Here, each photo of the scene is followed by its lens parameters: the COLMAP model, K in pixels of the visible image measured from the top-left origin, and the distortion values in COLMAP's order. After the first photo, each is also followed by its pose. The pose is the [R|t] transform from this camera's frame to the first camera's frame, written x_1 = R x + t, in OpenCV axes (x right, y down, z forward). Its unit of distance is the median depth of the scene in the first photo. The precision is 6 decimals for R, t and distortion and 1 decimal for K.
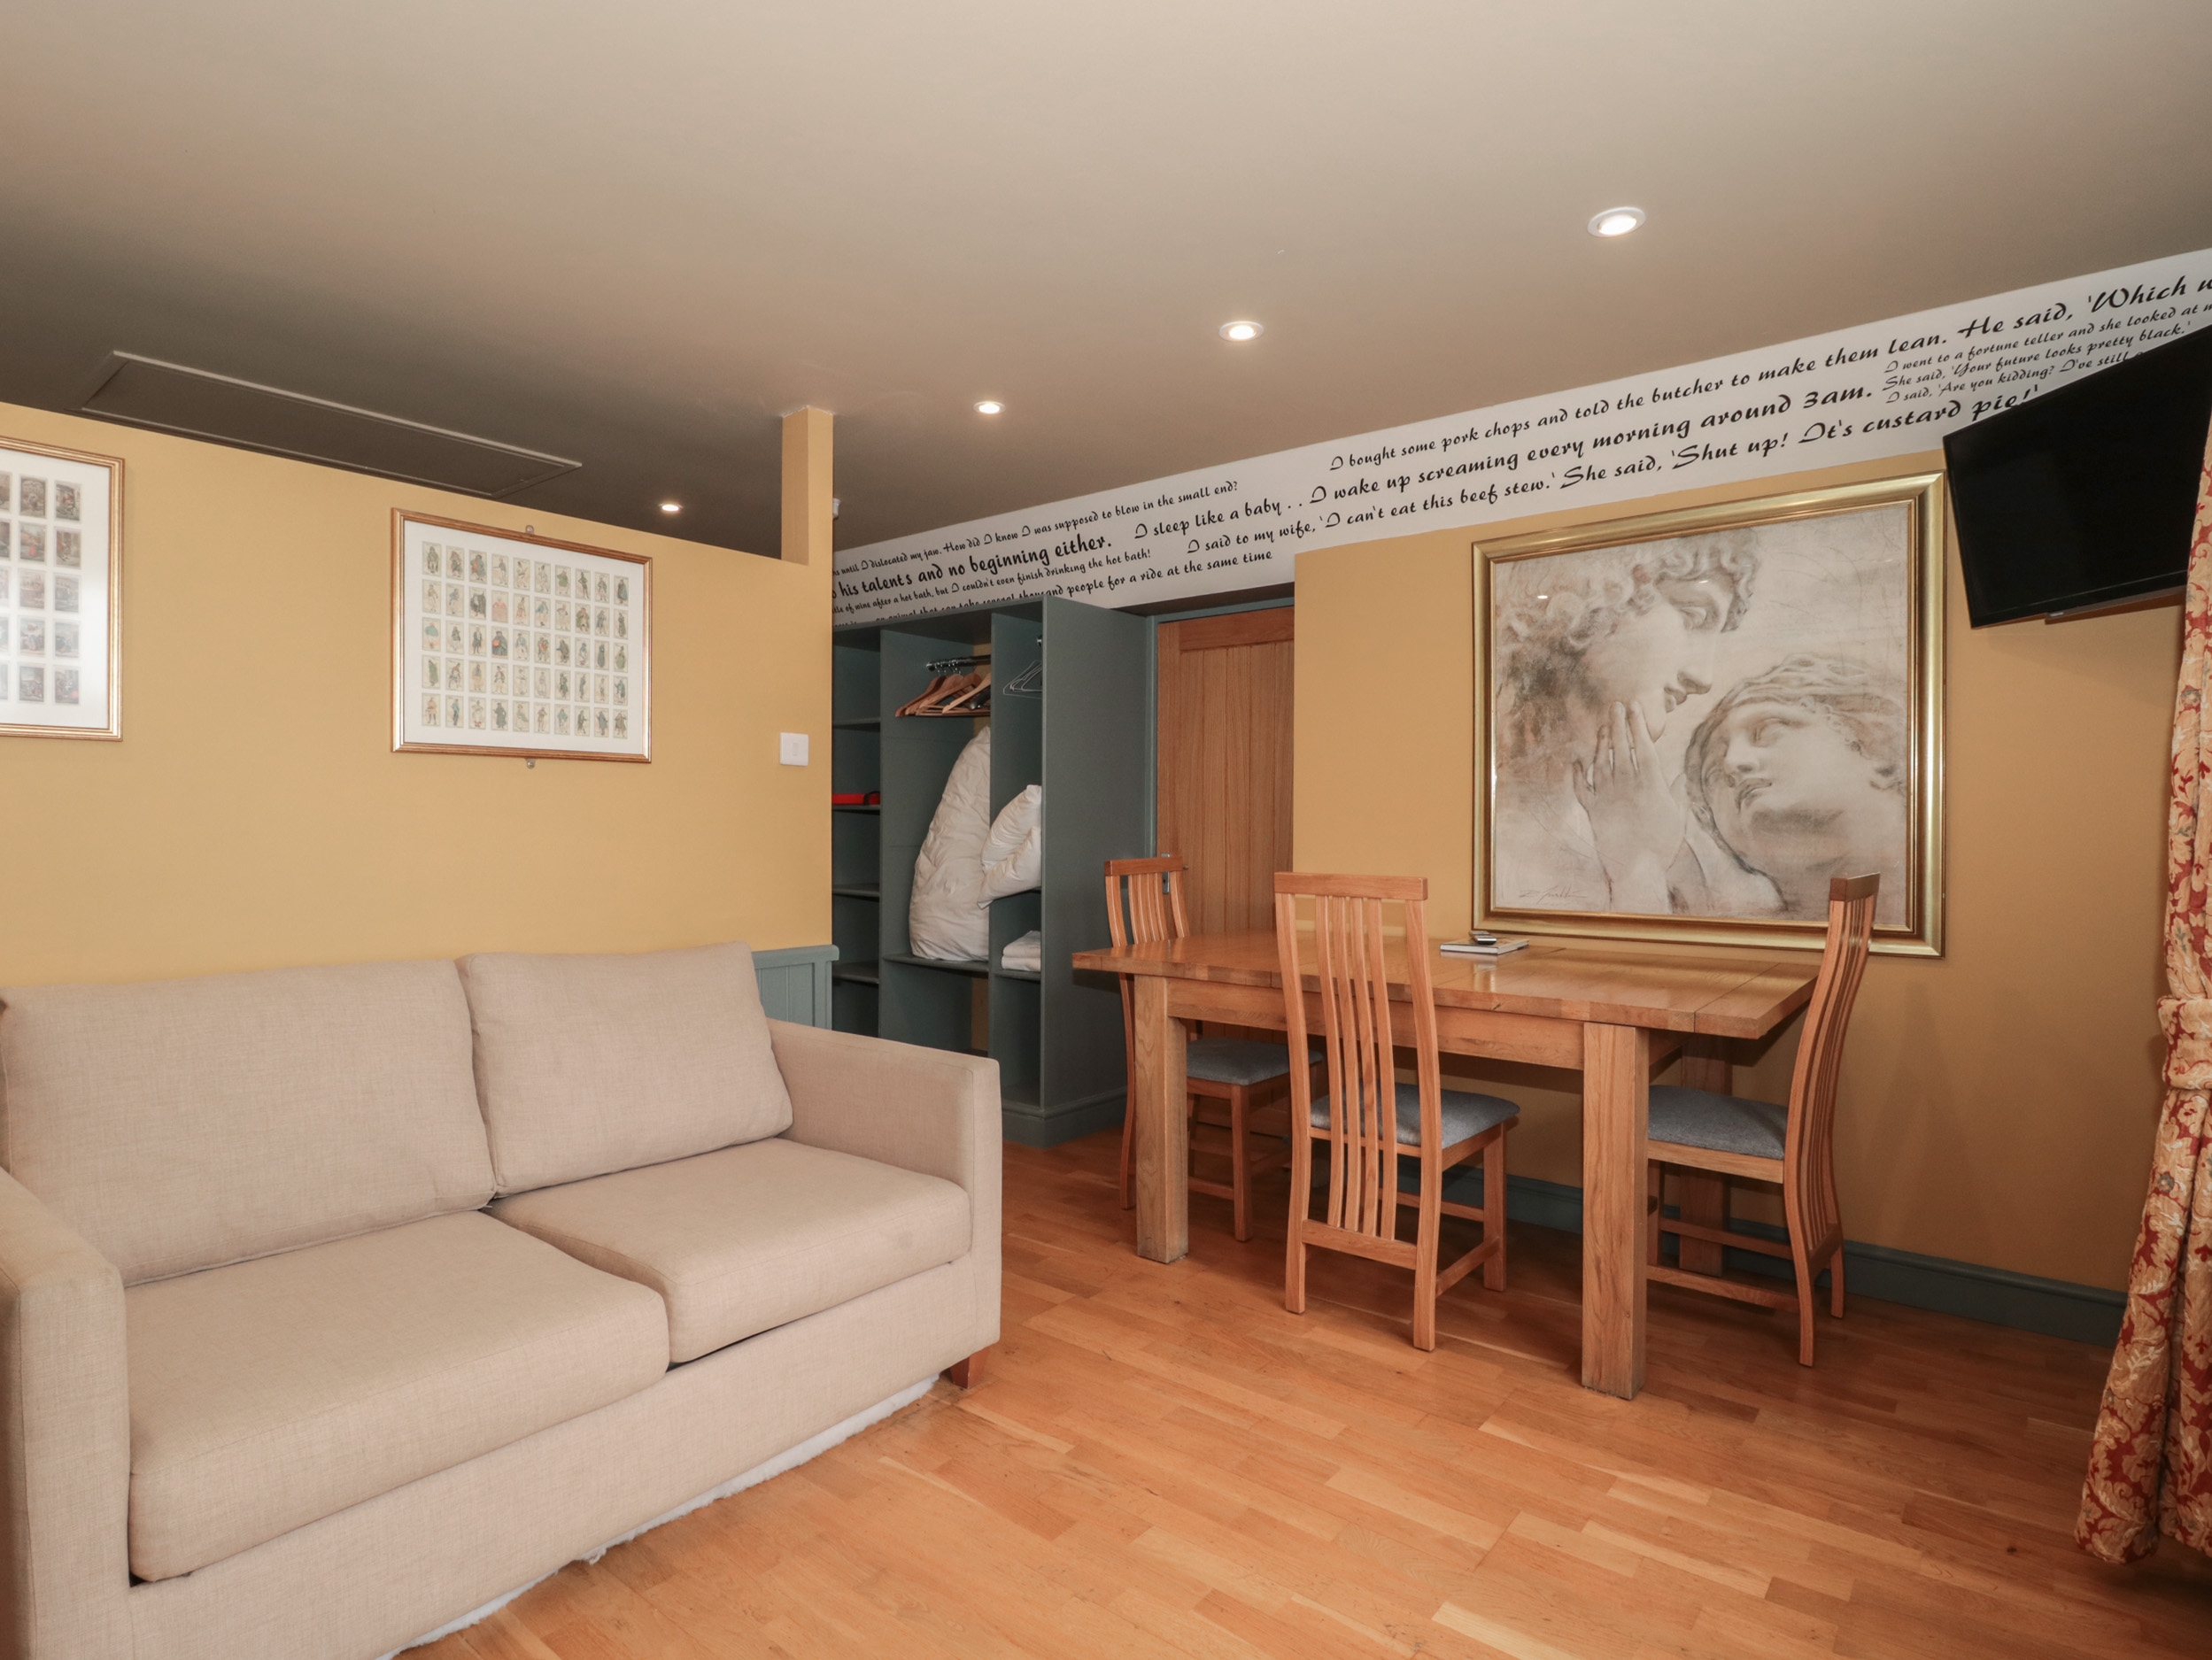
lens RADIAL K [[1159.7, 0, 1098.0], [0, 1159.7, 837.2], [0, 0, 1]] dist [0.014972, -0.018667]
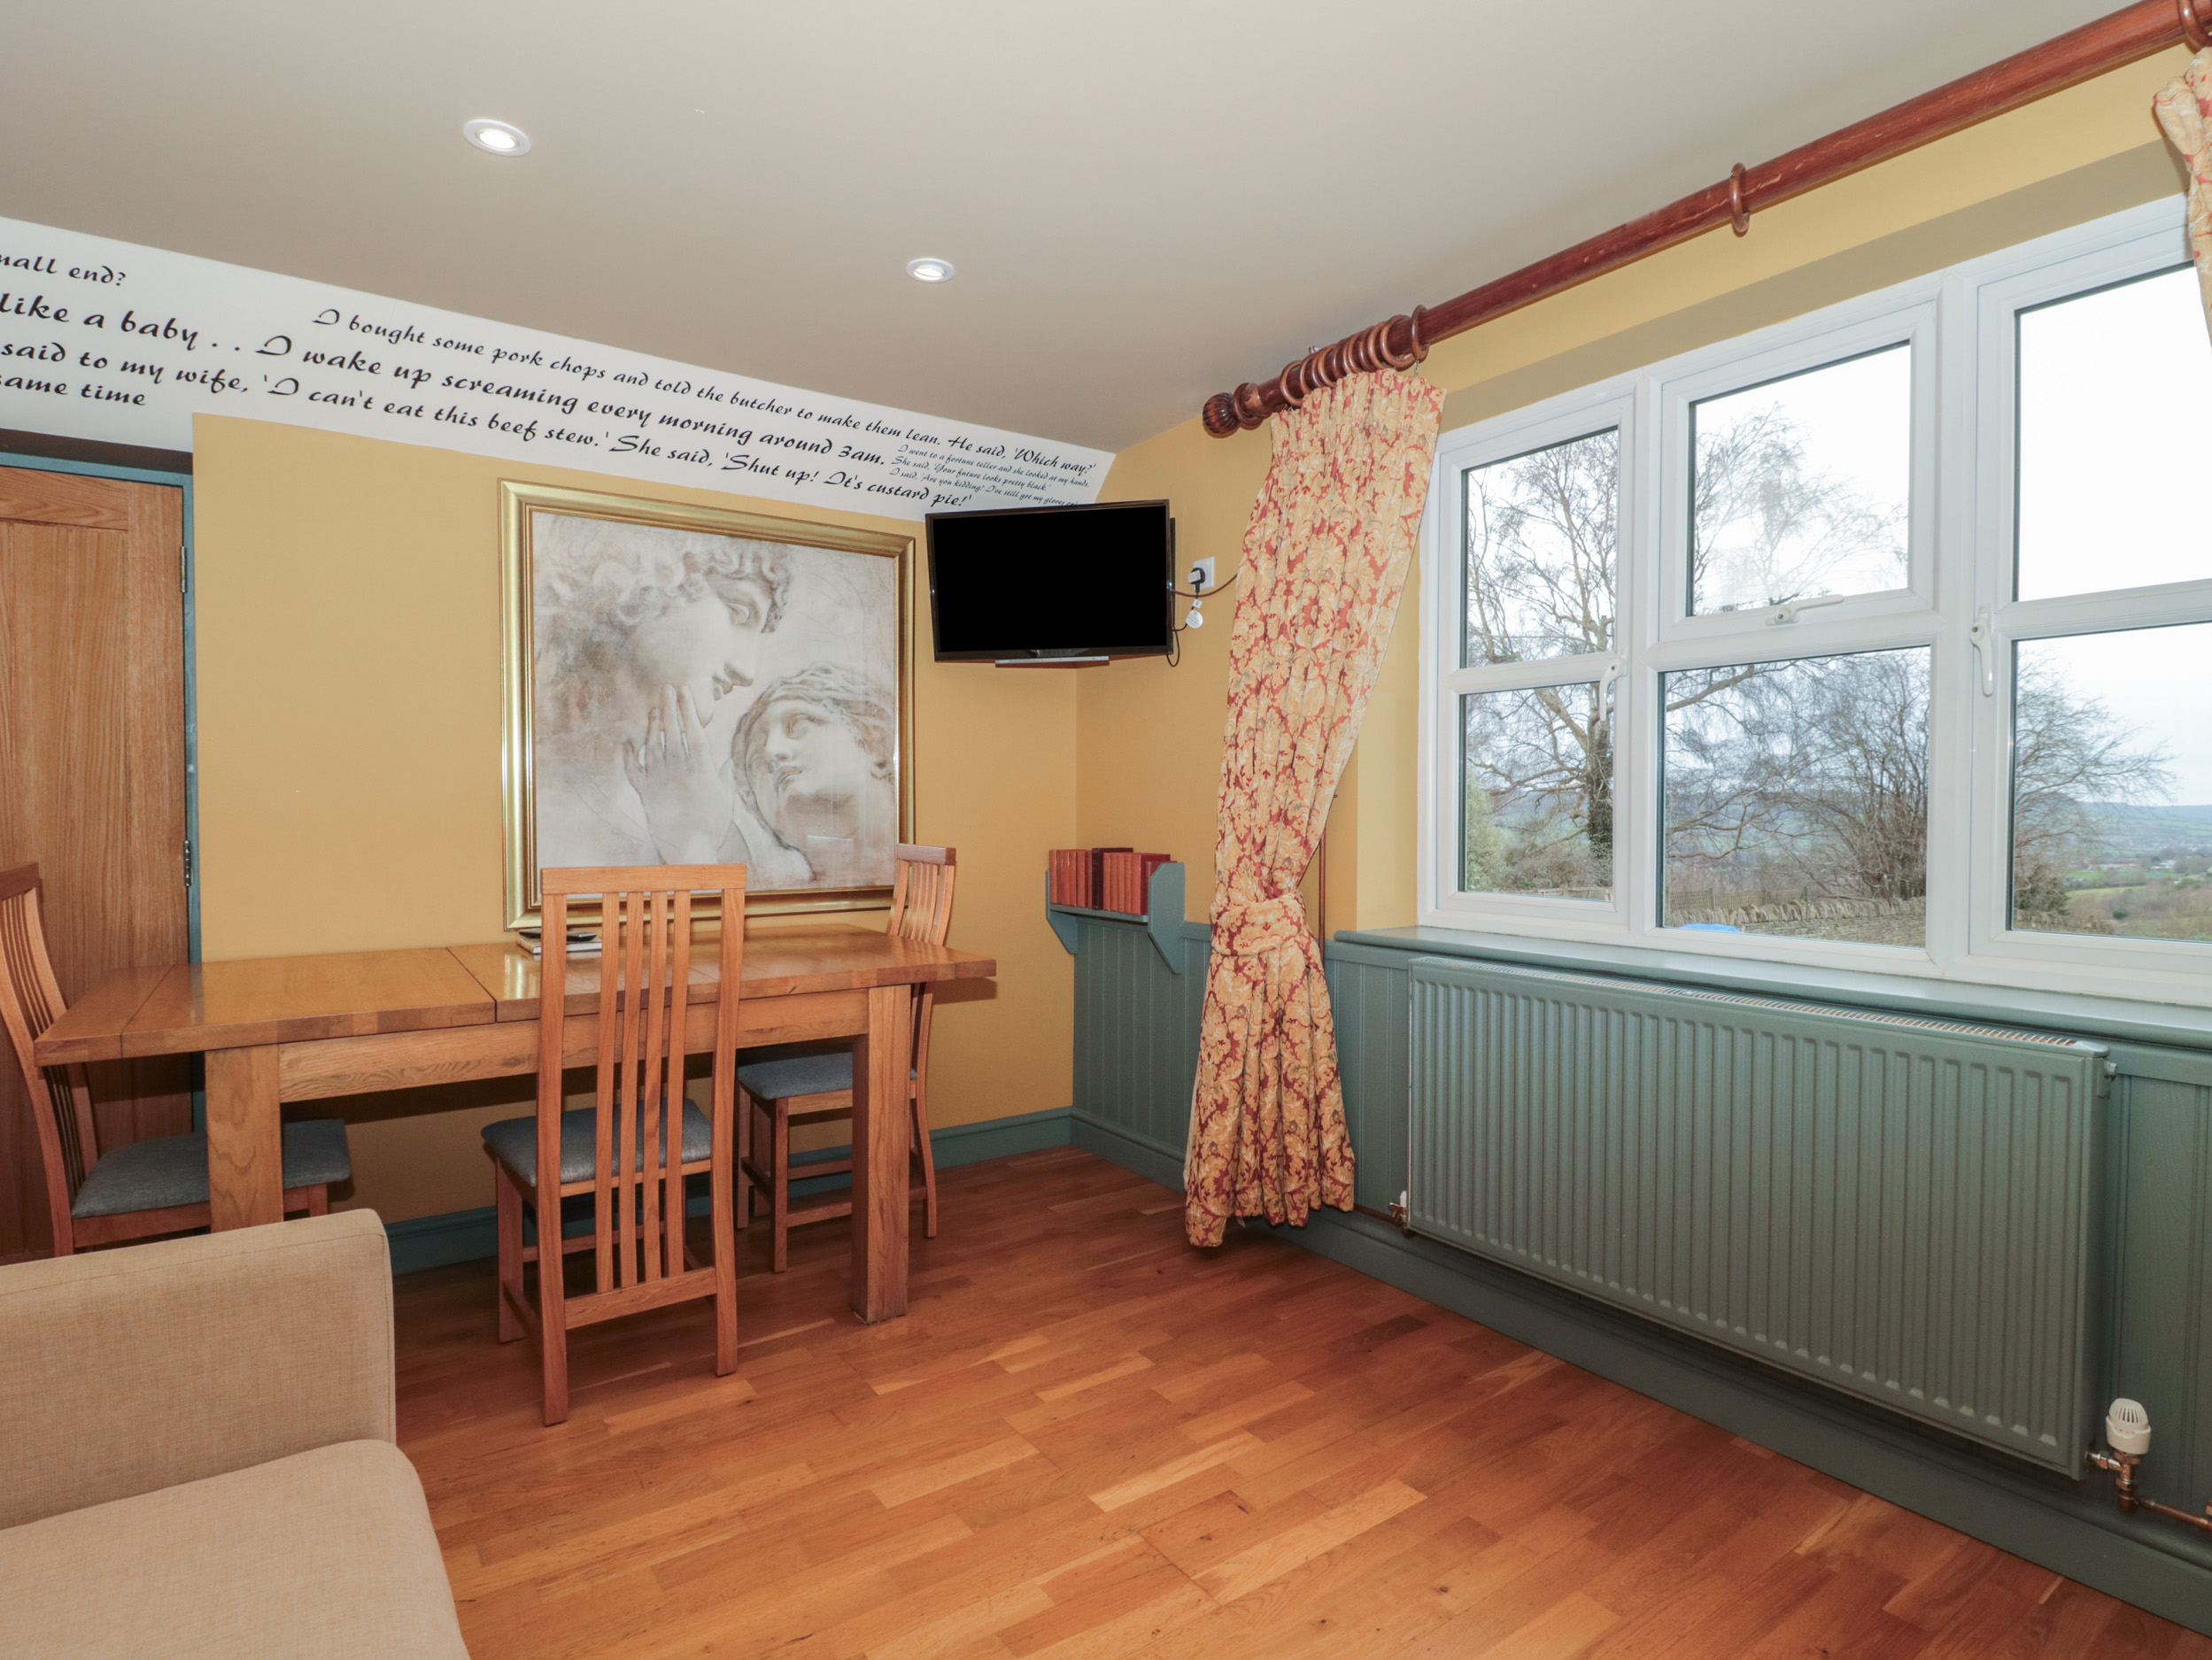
lens RADIAL K [[1159.7, 0, 1098.0], [0, 1159.7, 837.2], [0, 0, 1]] dist [0.014972, -0.018667]
pose [[0.284379, -0.026529, 0.958345, -0.428666], [0.014256, 0.999624, 0.023442, -0.003376], [-0.958606, 0.006996, 0.284650, 0.377122]]
